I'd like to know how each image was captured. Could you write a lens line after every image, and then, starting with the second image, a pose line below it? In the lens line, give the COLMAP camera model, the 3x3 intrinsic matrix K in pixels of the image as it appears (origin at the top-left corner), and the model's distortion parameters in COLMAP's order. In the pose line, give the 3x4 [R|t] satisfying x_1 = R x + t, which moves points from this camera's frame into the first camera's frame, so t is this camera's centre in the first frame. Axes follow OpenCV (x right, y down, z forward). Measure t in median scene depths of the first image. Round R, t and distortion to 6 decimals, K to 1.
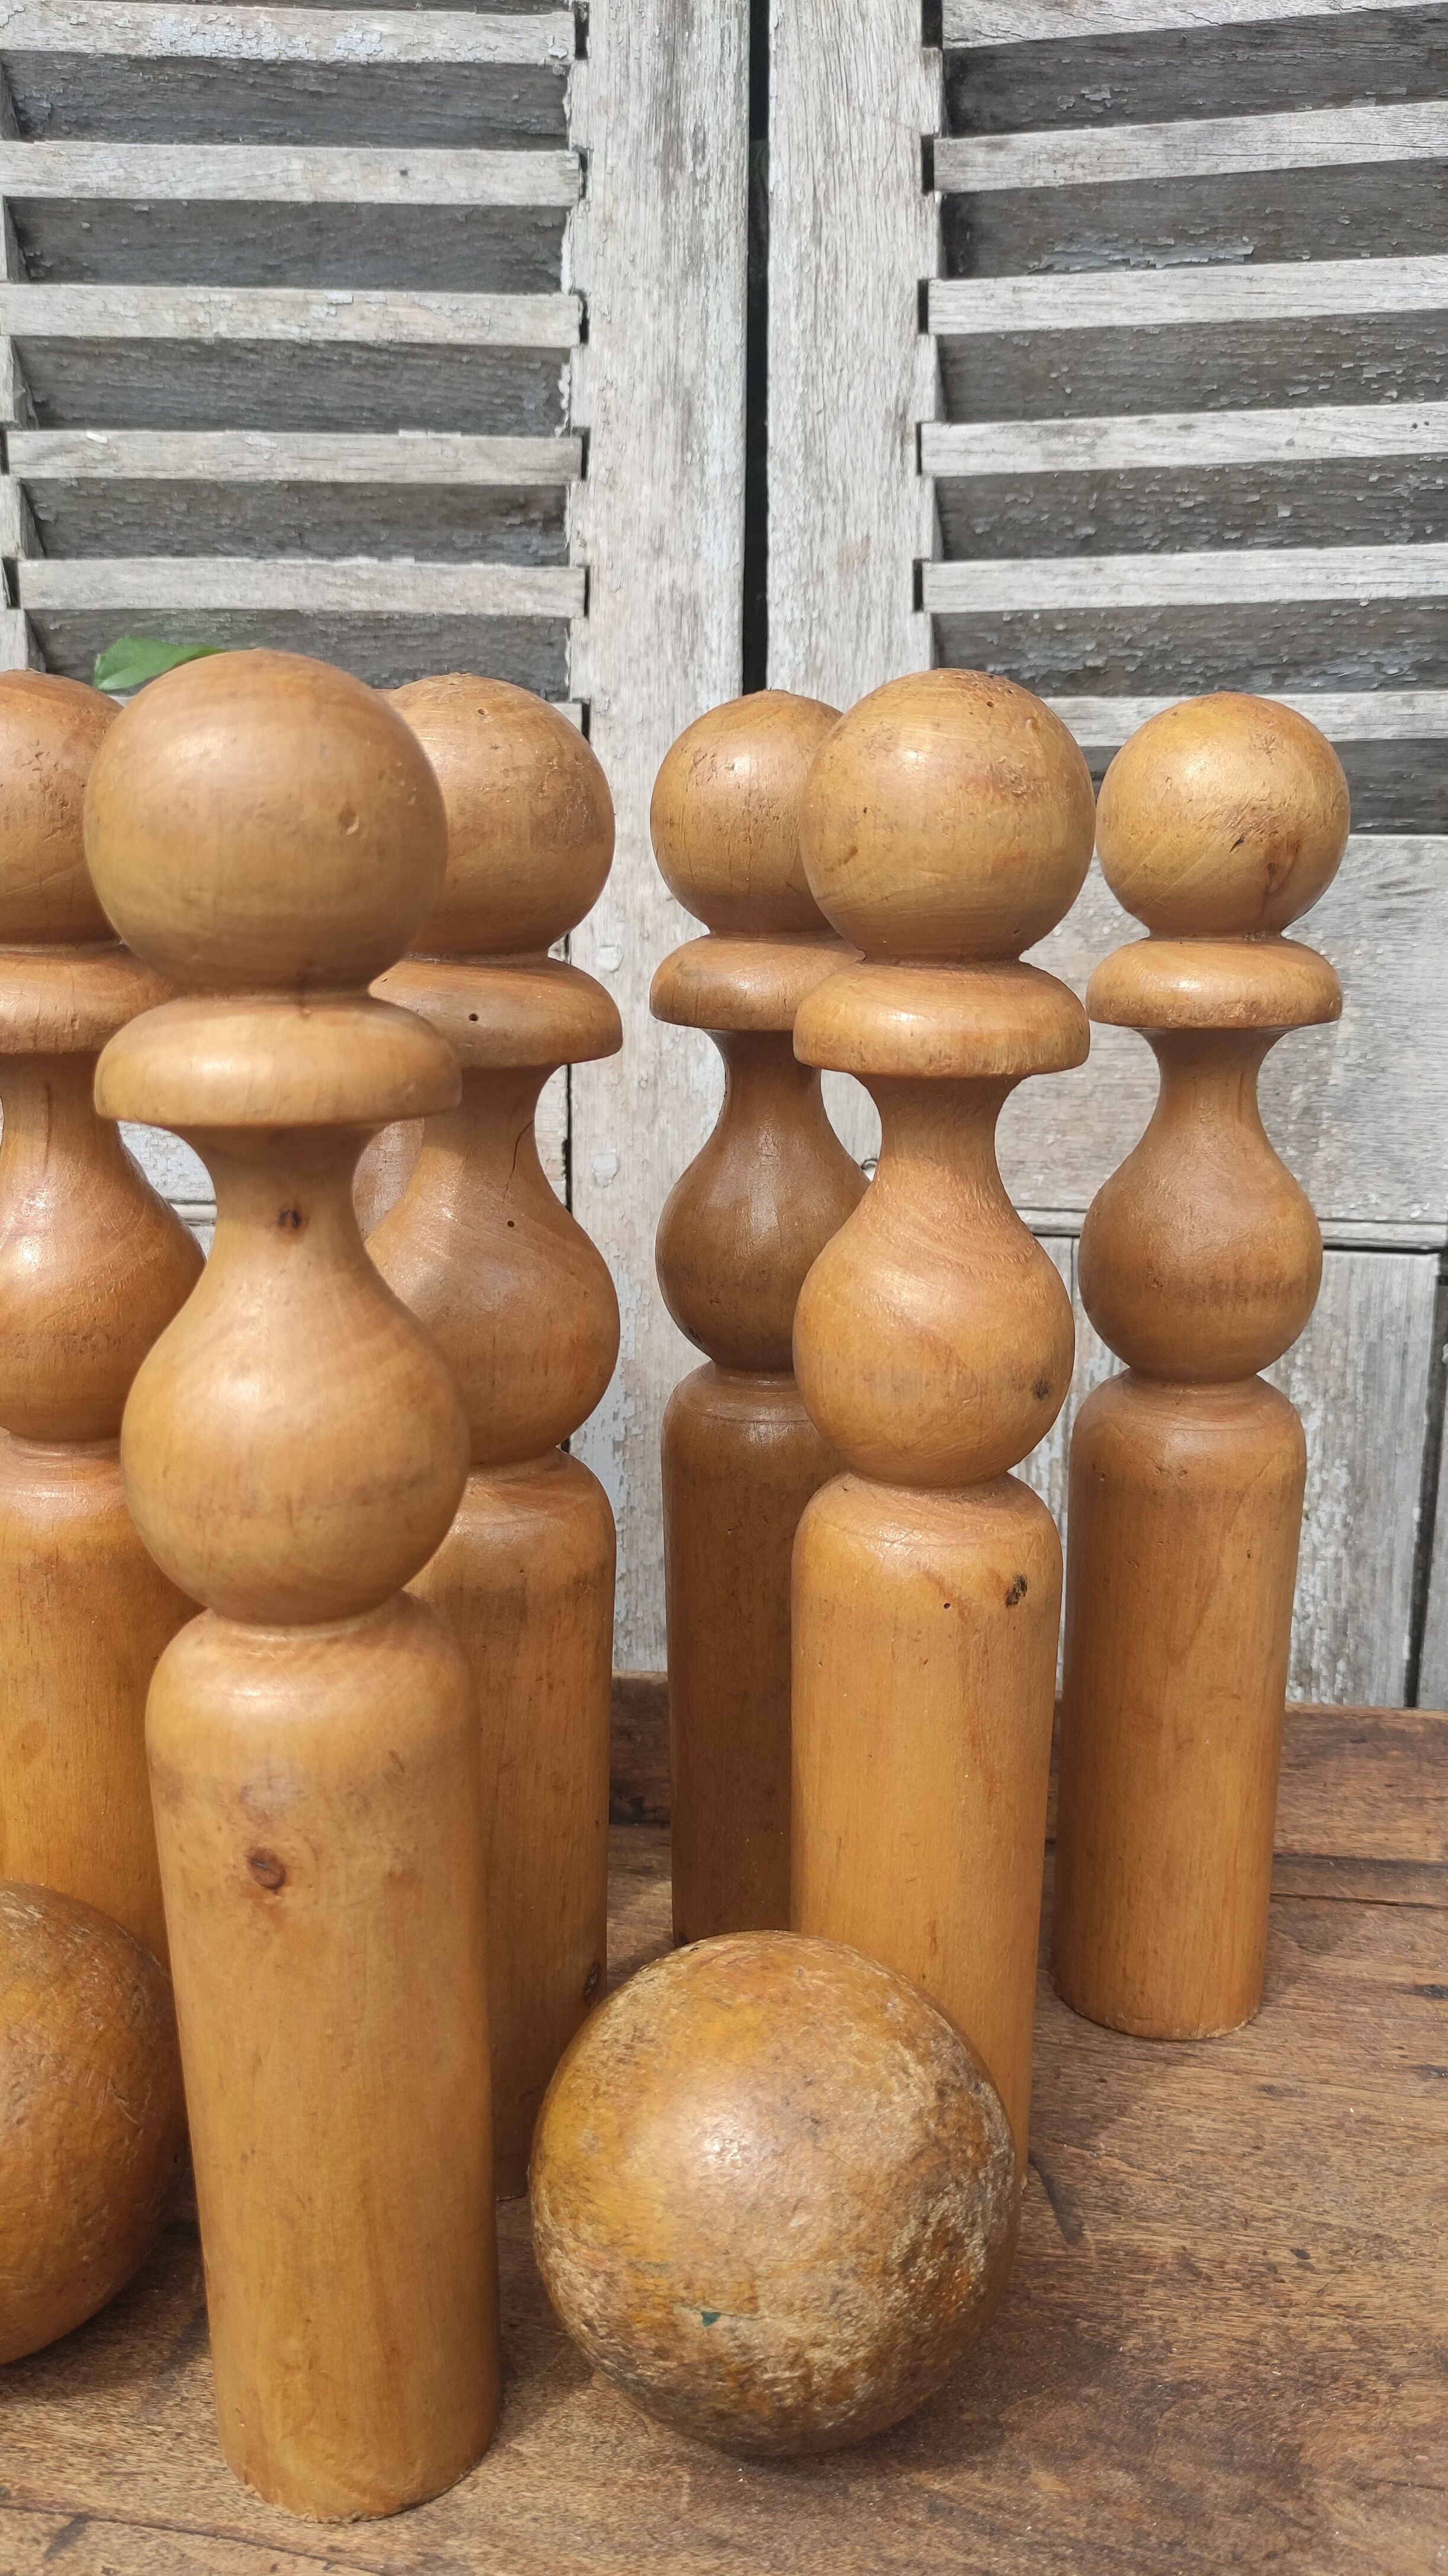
lens RADIAL K [[2019.2, 0, 751.0], [0, 2019.2, 1383.3], [0, 0, 1]] dist [0.052214, -0.048962]
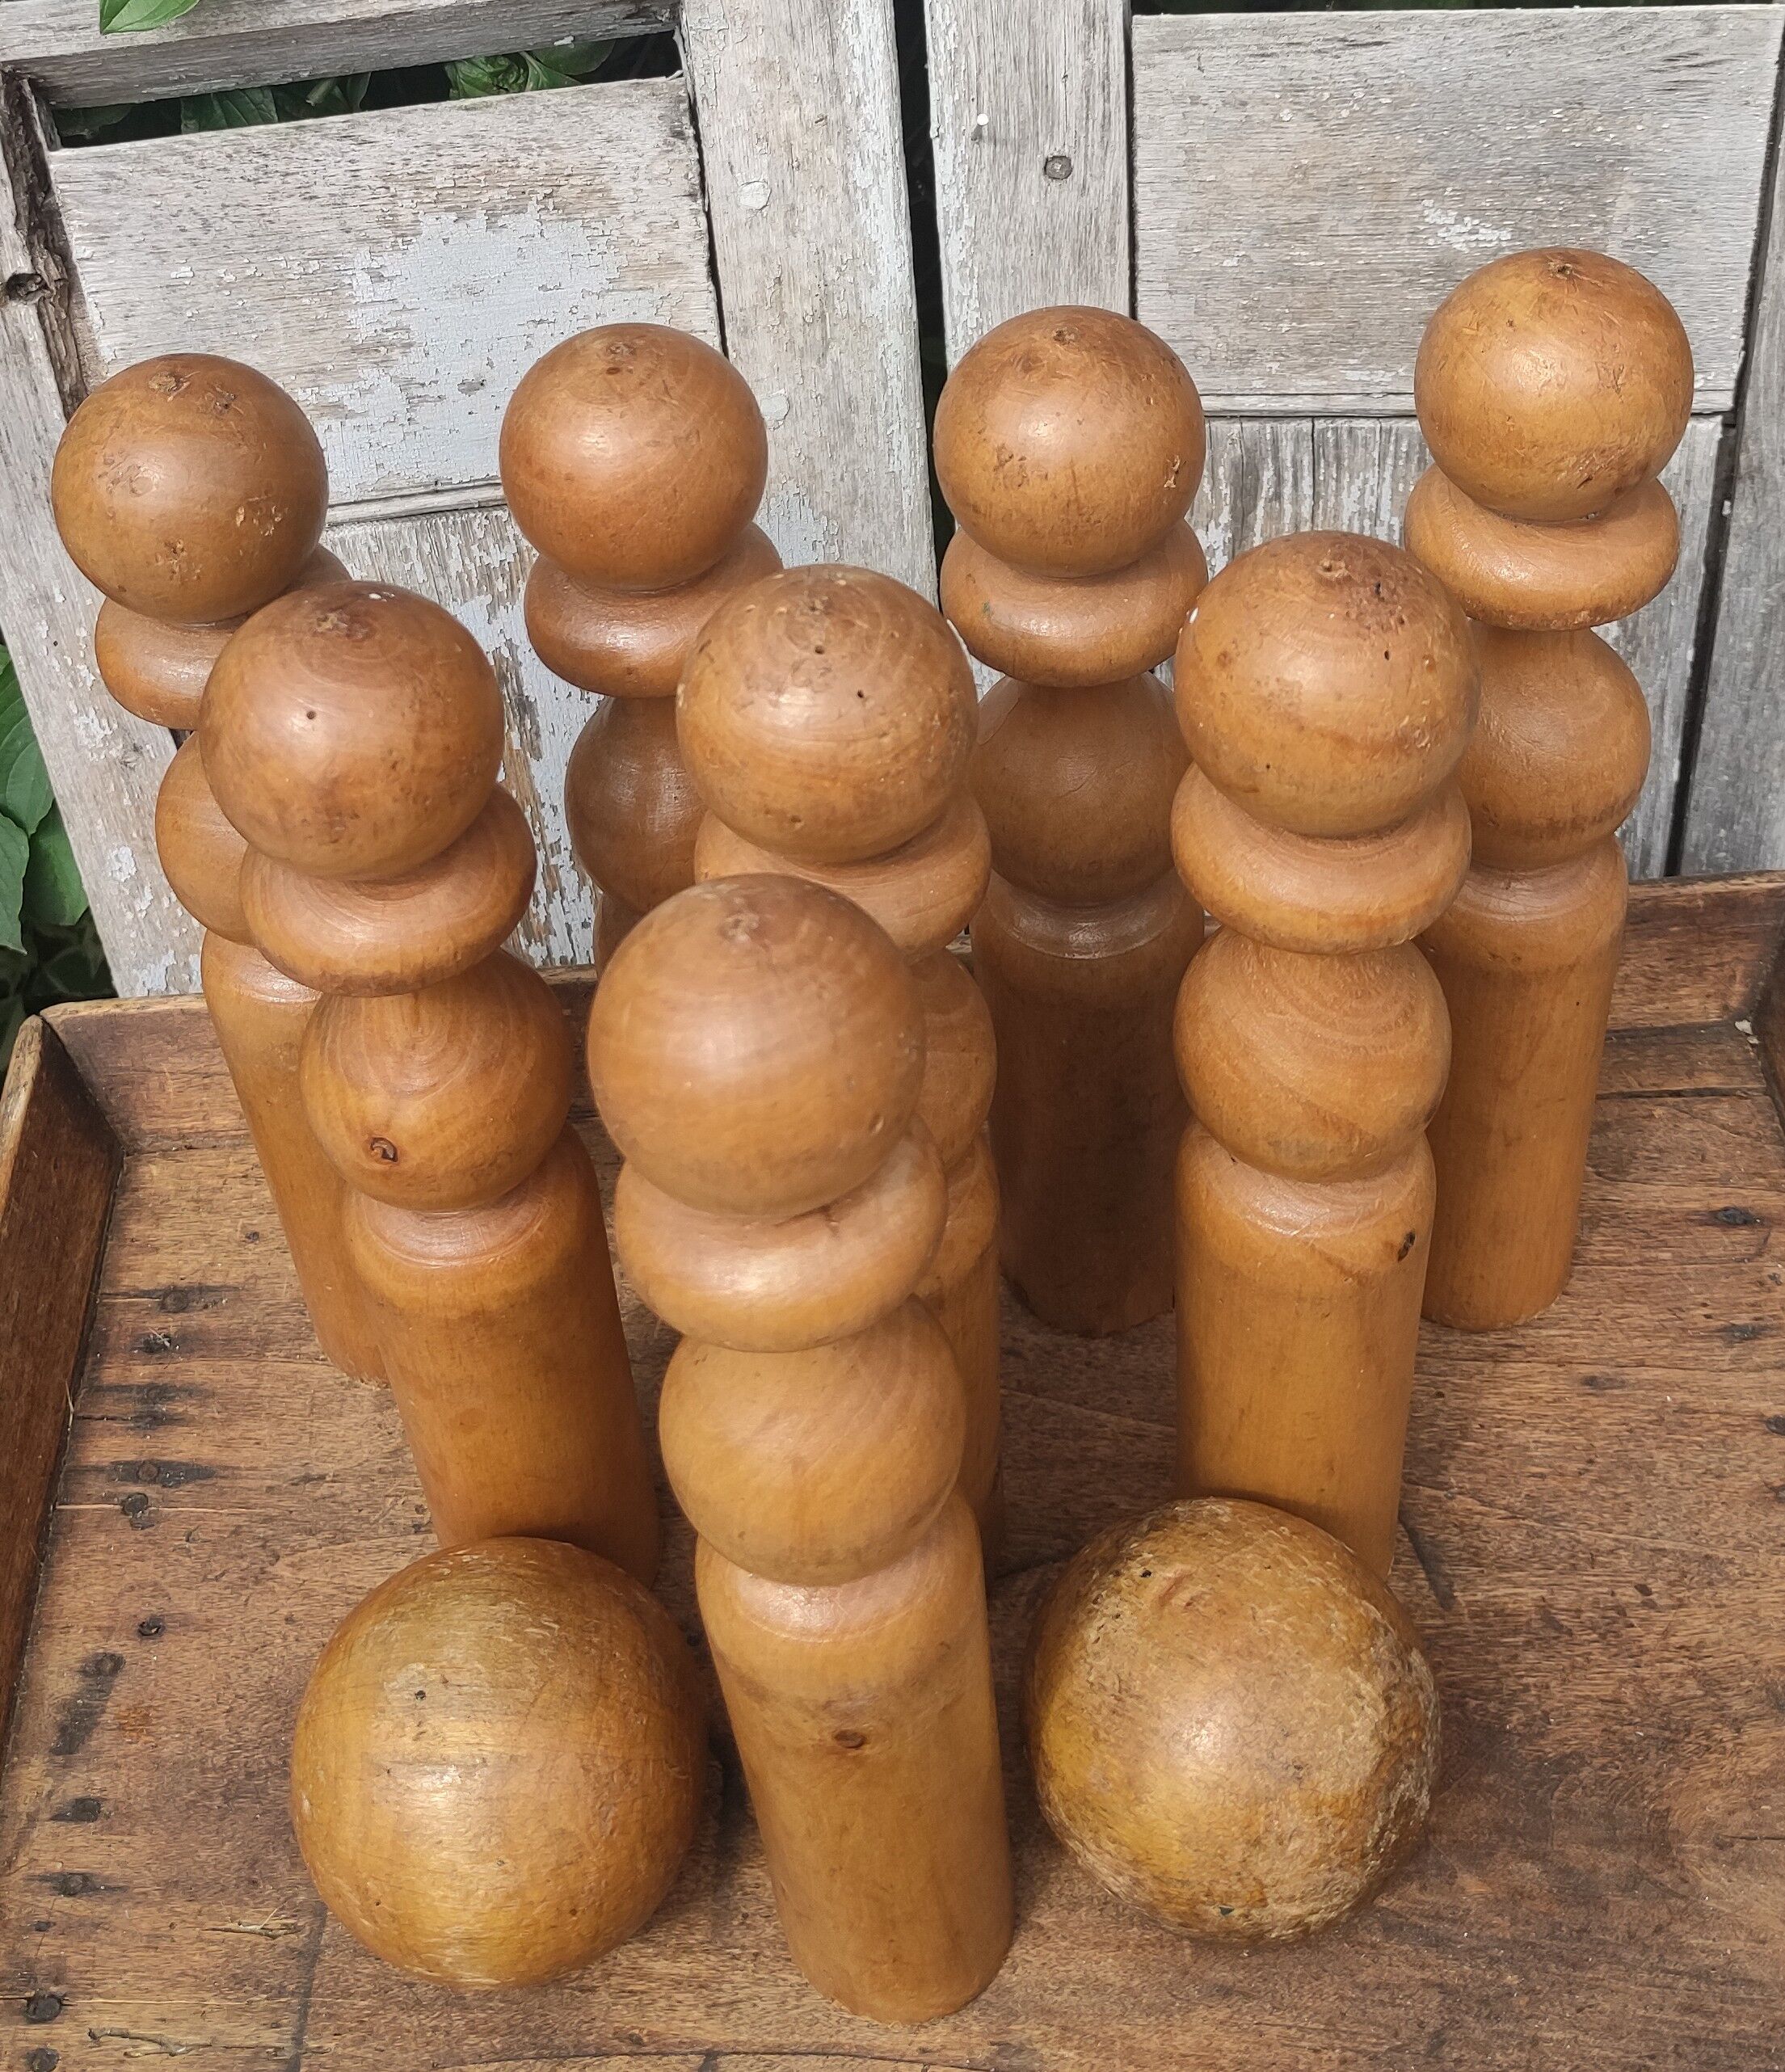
lens RADIAL K [[2727.7, 0, 834.7], [0, 2727.7, 578.8], [0, 0, 1]] dist [0.041636, 0.000000]
pose [[0.987718, -0.149307, 0.046051, -0.164116], [0.117250, 0.903080, 0.413158, -0.767230], [-0.103275, -0.402684, 0.909494, -0.132531]]
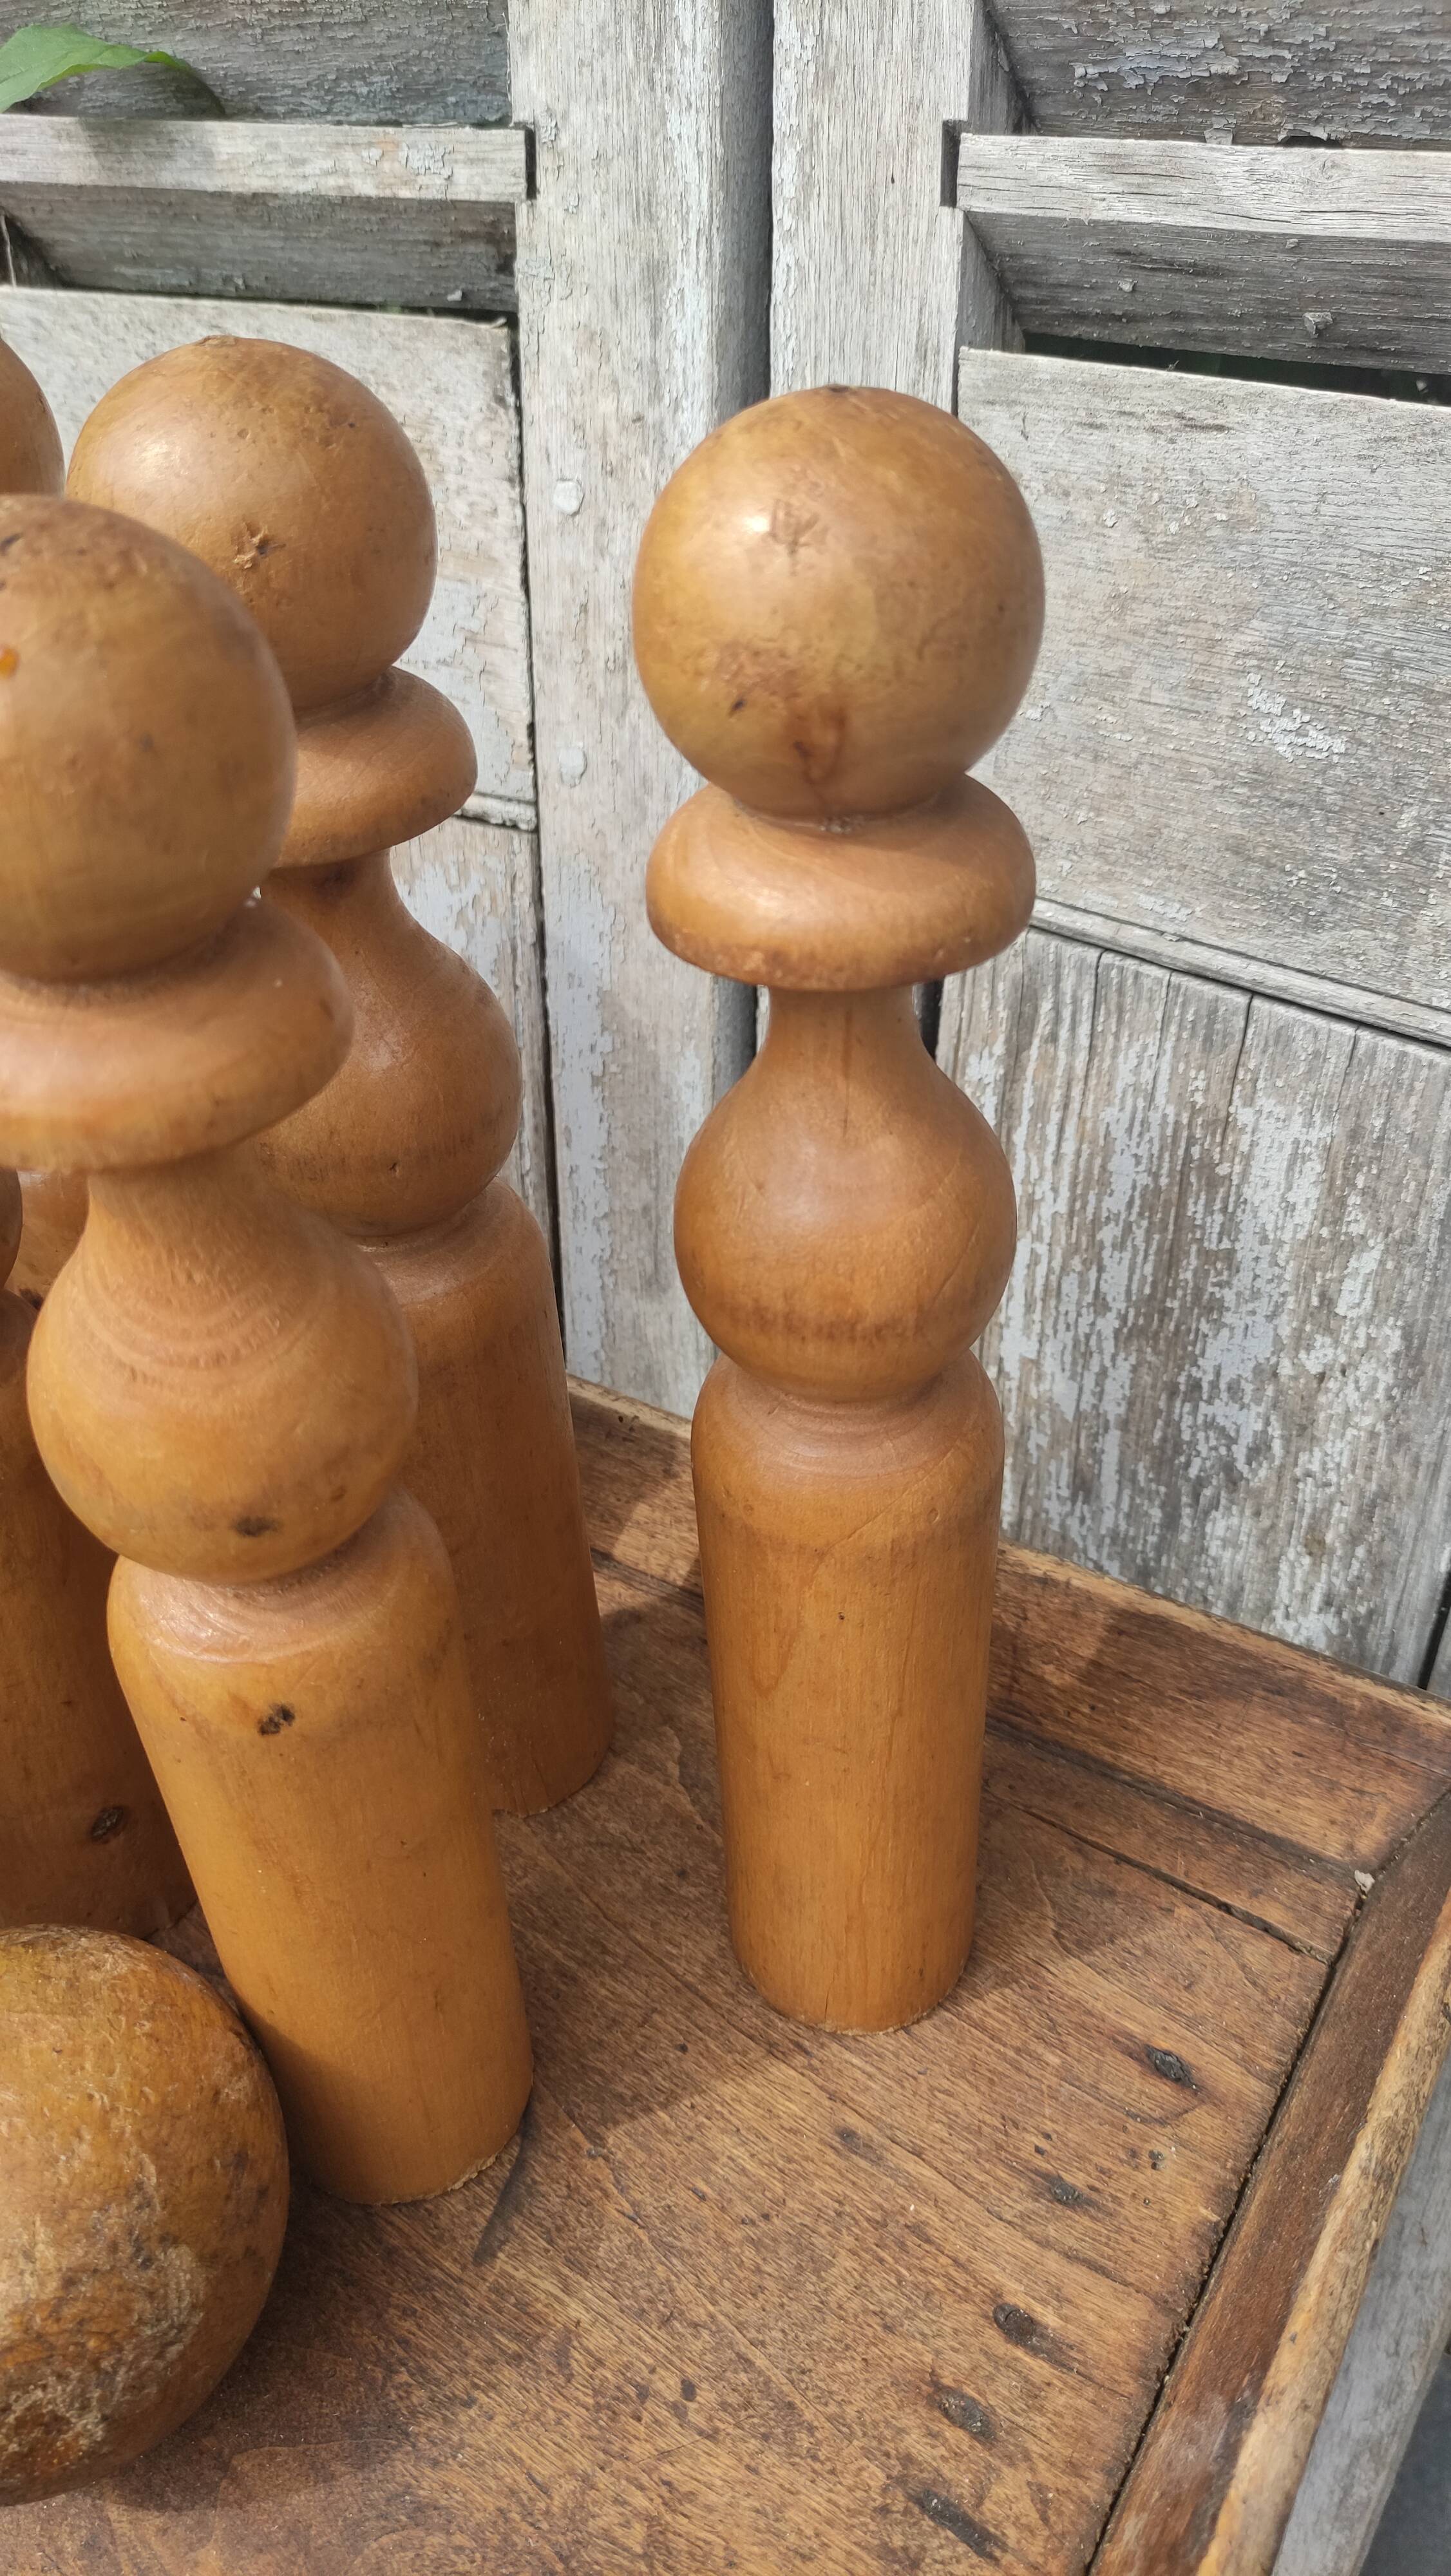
lens RADIAL K [[1937.5, 0, 727.5], [0, 1937.5, 1280.6], [0, 0, 1]] dist [0.021960, -0.026958]
pose [[0.900083, 0.226347, -0.372315, 0.476529], [-0.077038, 0.923691, 0.375312, -0.314169], [0.428855, -0.309130, 0.848836, 0.441740]]
